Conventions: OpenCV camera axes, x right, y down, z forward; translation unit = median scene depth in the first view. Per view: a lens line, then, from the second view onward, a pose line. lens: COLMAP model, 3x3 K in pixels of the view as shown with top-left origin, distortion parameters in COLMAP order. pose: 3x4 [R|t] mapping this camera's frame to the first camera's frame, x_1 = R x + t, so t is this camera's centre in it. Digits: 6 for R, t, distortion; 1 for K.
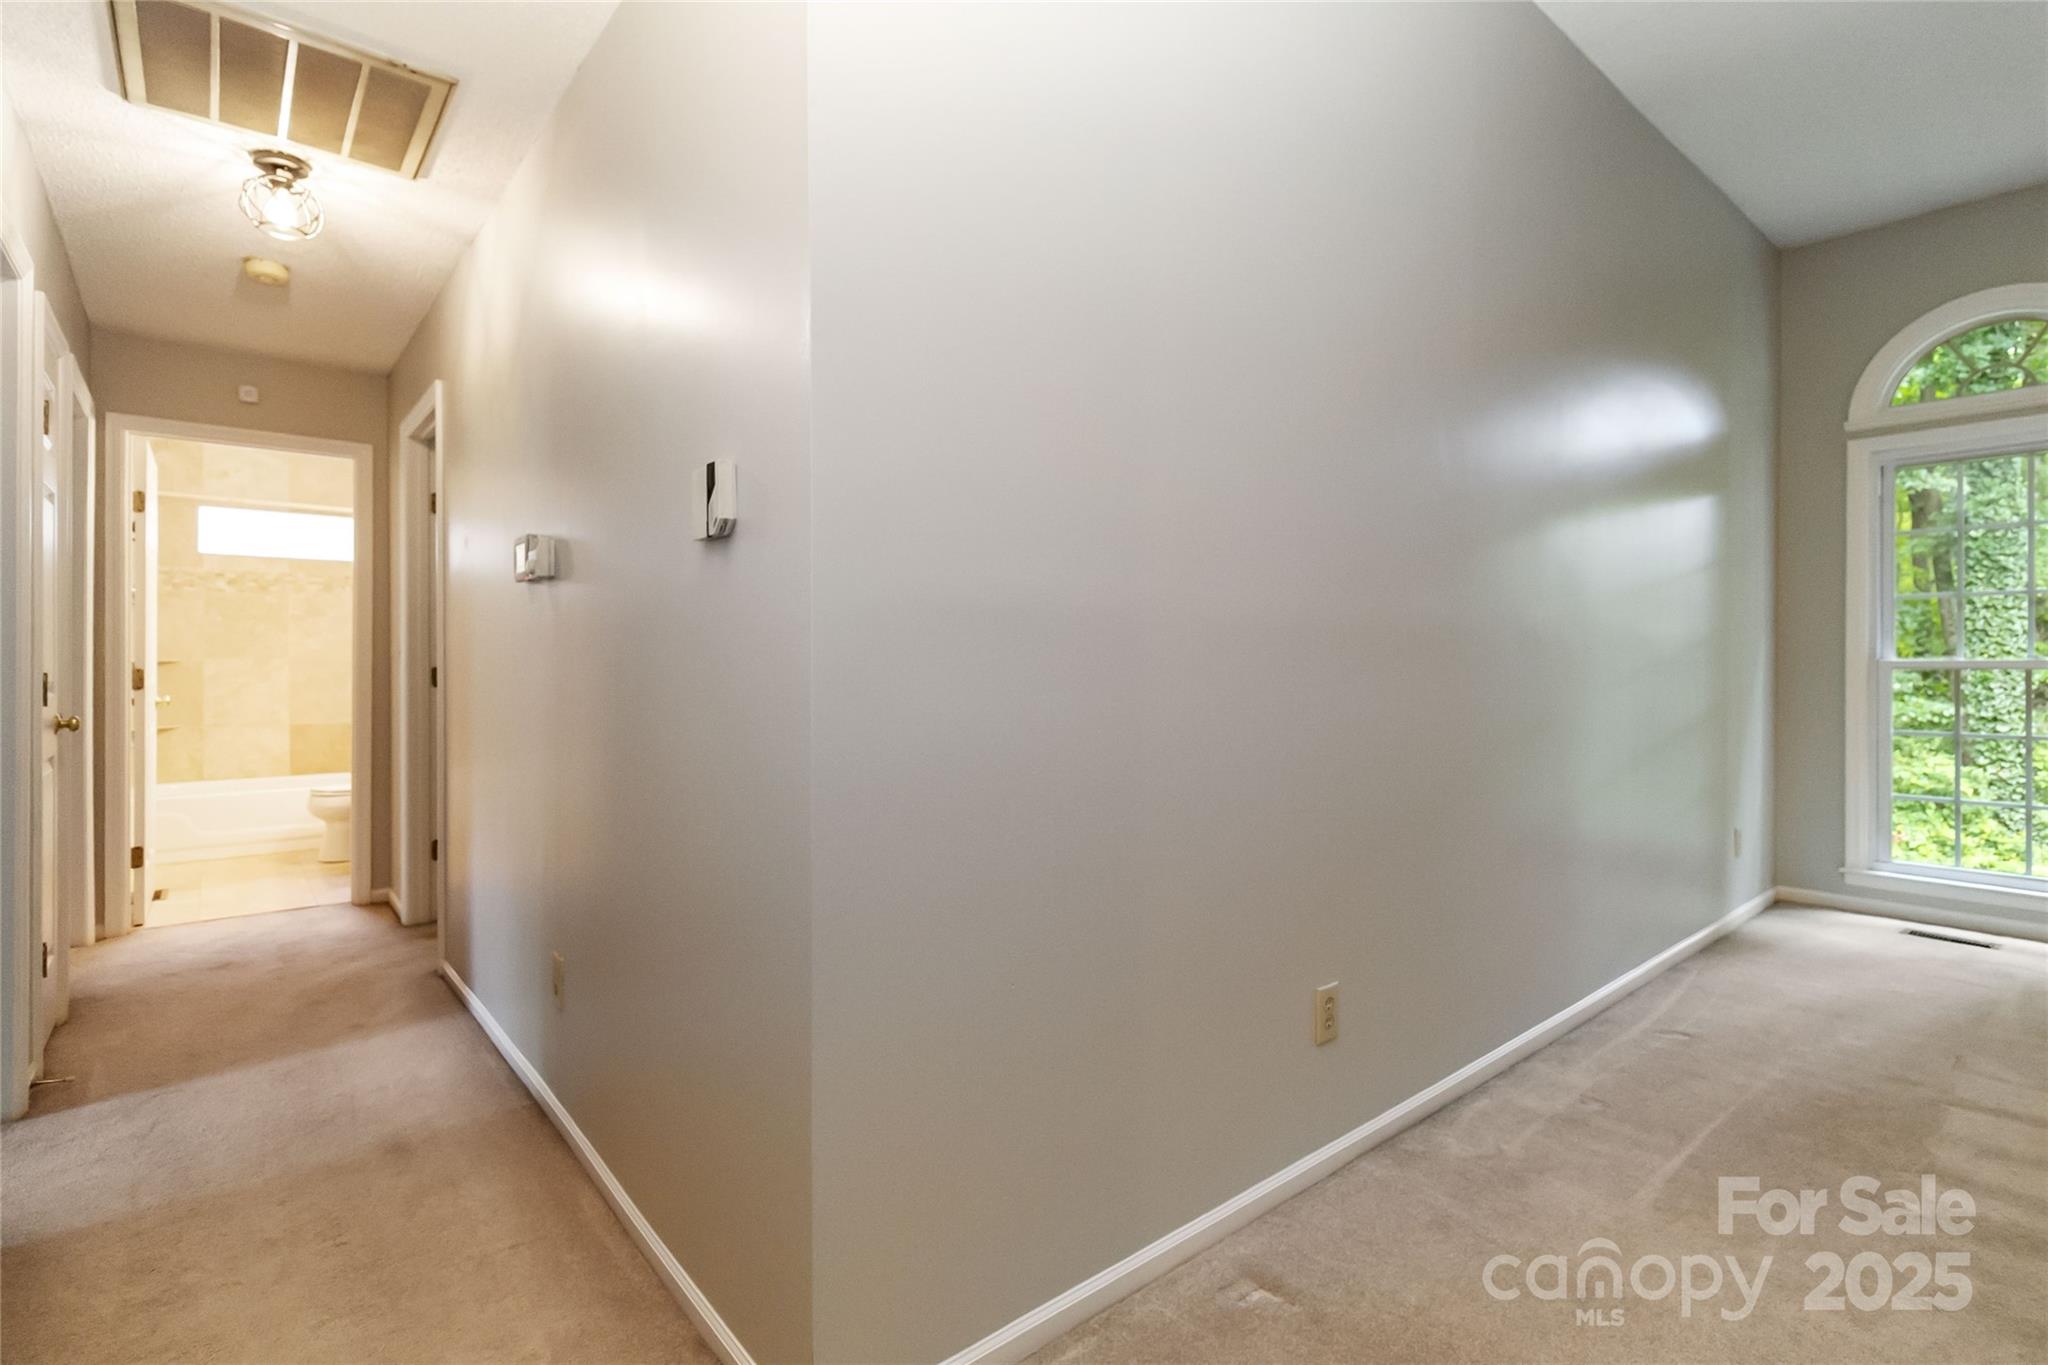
lens RADIAL K [[950.3, 0, 1002.4], [0, 950.3, 668.7], [0, 0, 1]] dist [0.003198, 0.000372]
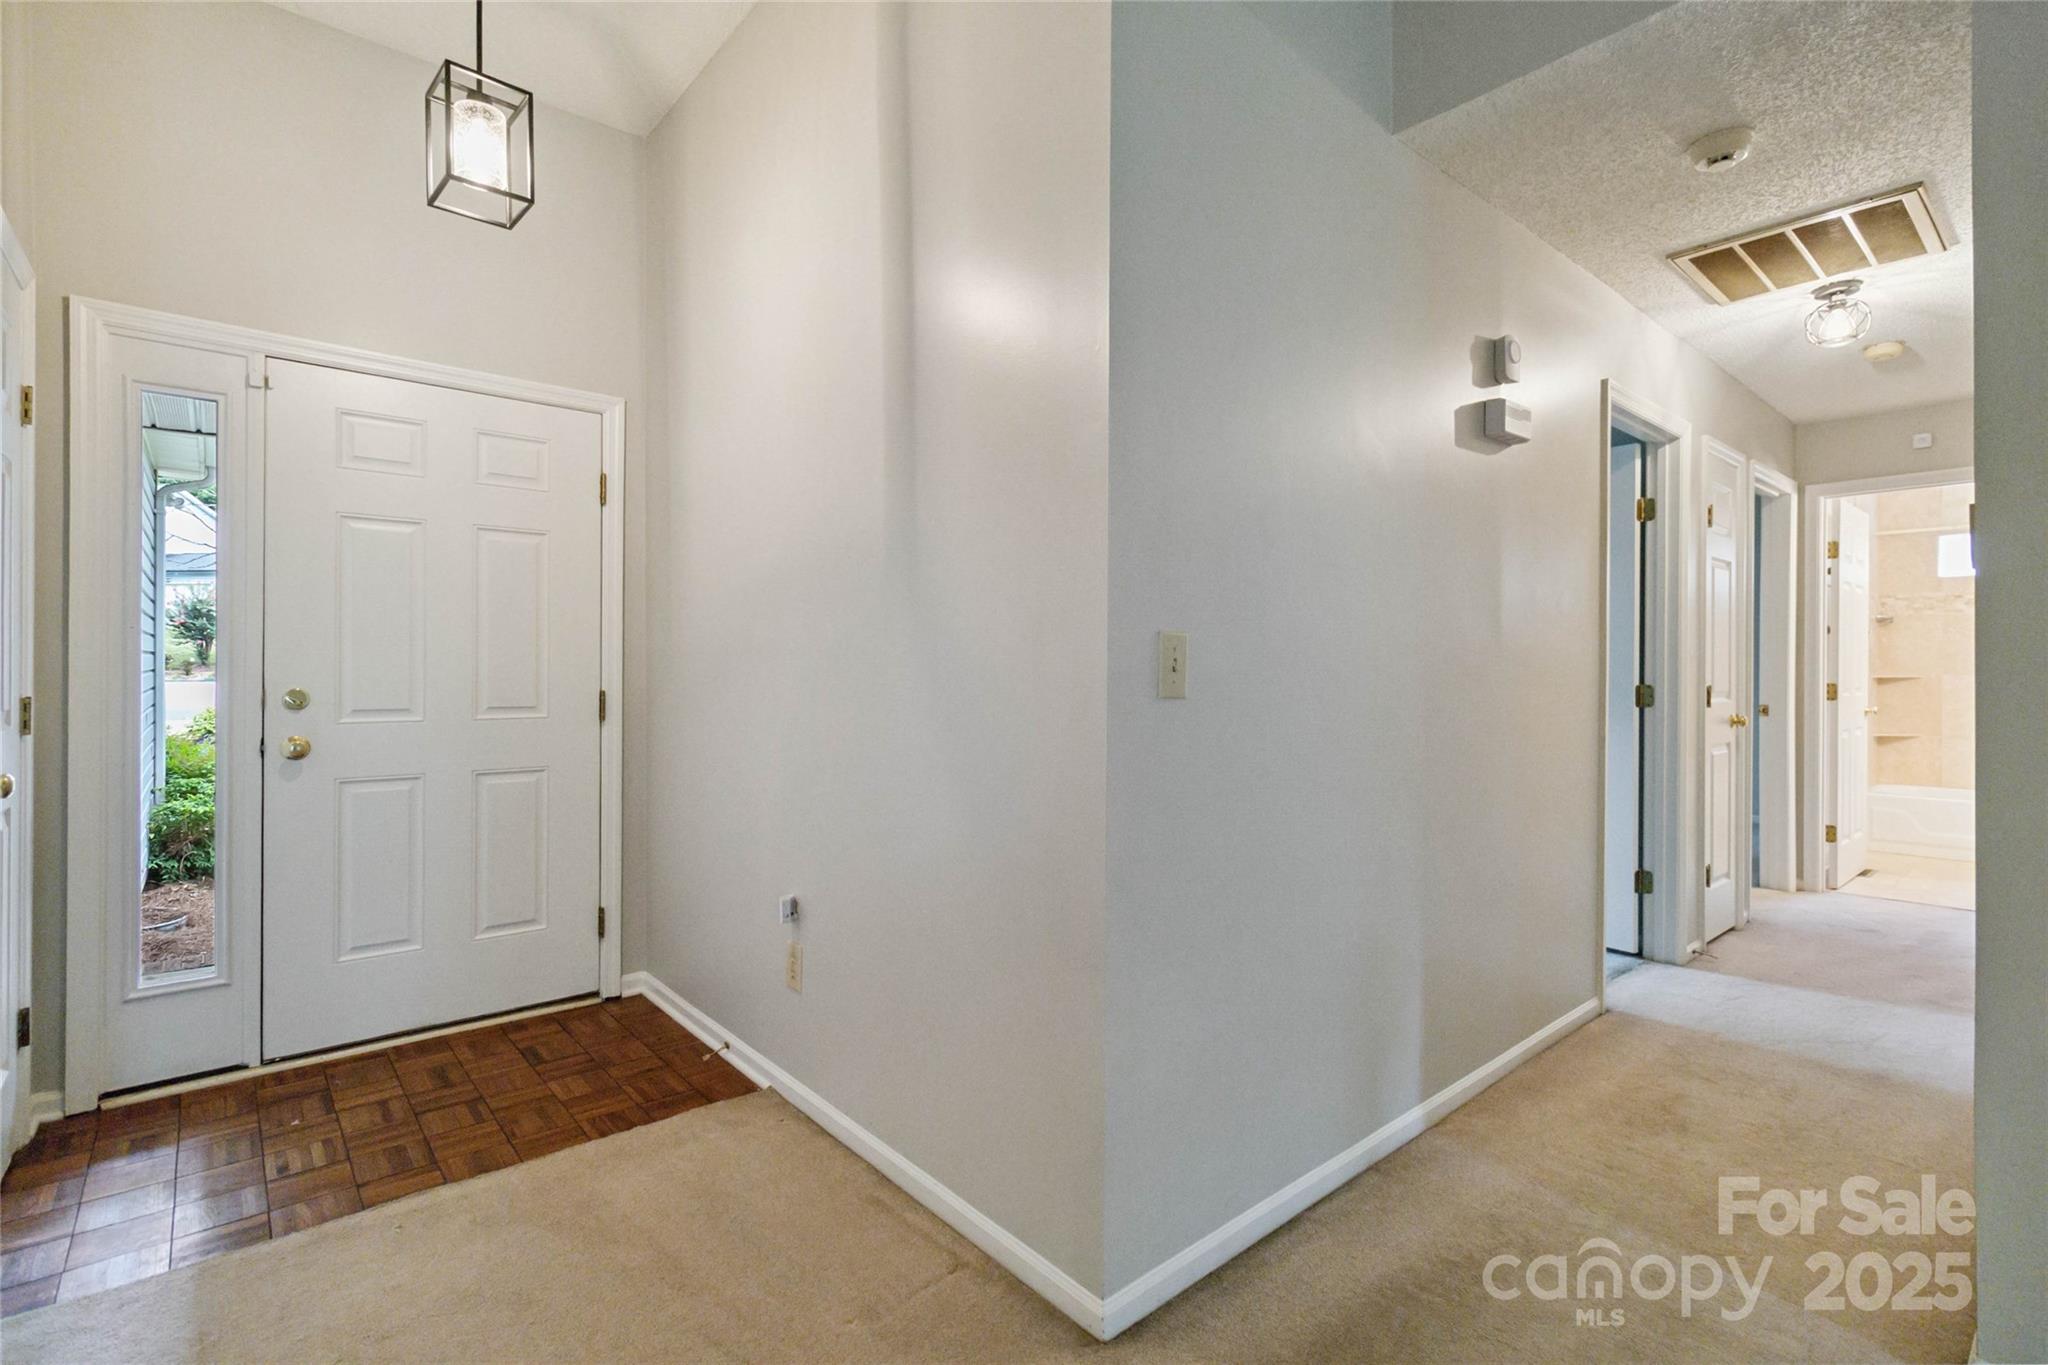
lens RADIAL K [[950.3, 0, 1070.6], [0, 950.3, 673.7], [0, 0, 1]] dist [0.003198, 0.000372]
pose [[0.029808, 0.001107, -0.999555, 0.334219], [-0.011936, 0.999928, 0.000752, -0.001366], [0.999484, 0.011908, 0.029819, -0.041440]]
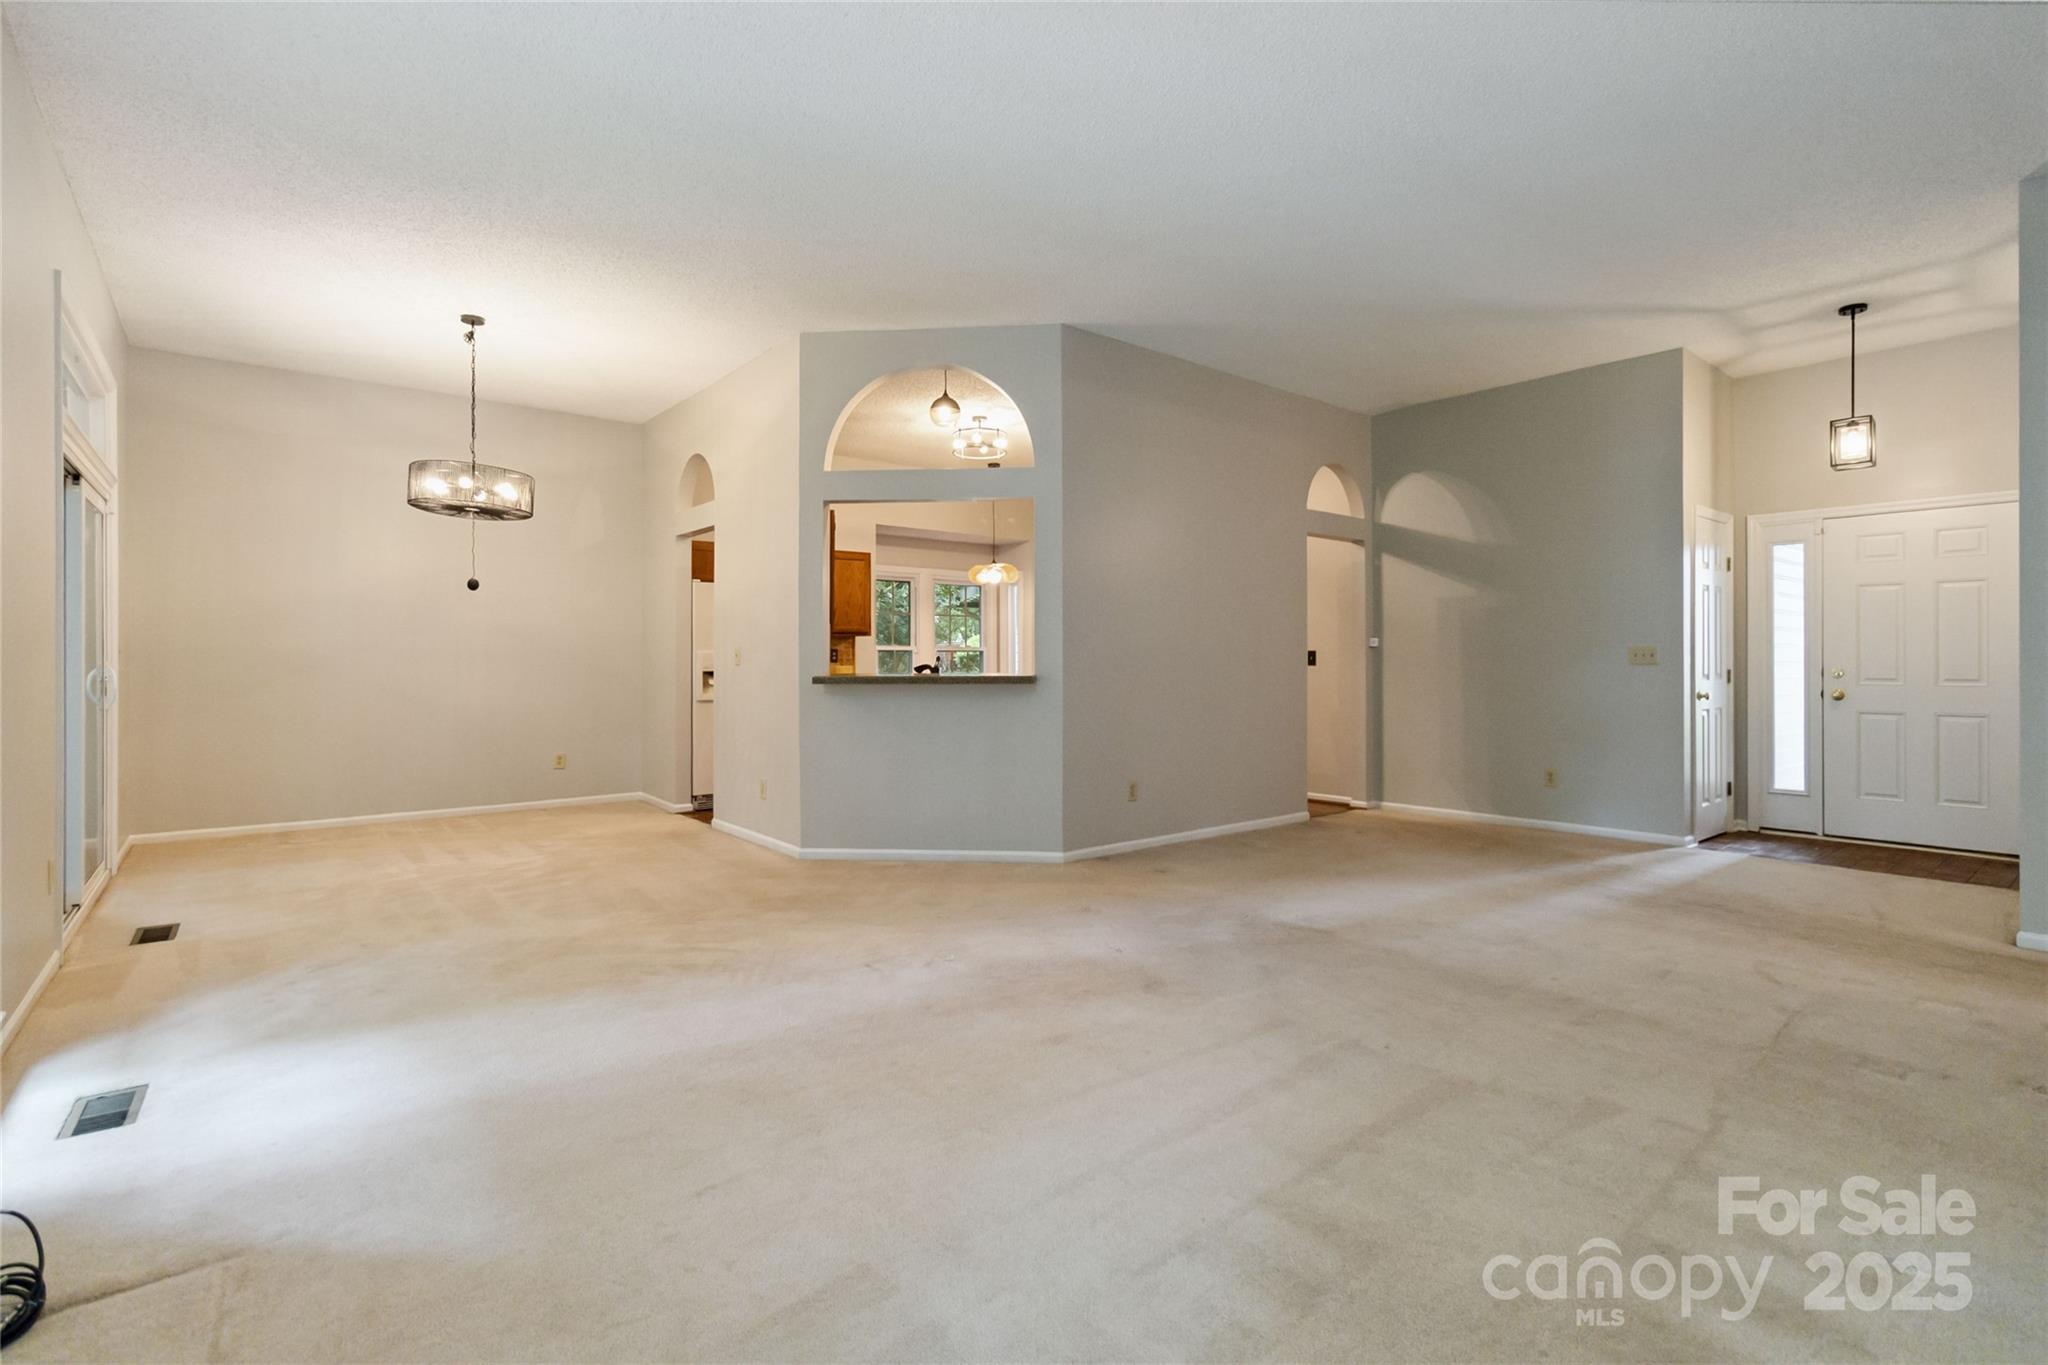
lens RADIAL K [[950.3, 0, 1010.4], [0, 950.3, 662.6], [0, 0, 1]] dist [0.003198, 0.000372]
pose [[-0.999847, 0.002607, 0.017321, 0.992601], [0.002780, 0.999947, 0.009947, -0.011606], [-0.017294, 0.009993, -0.999801, 1.092358]]
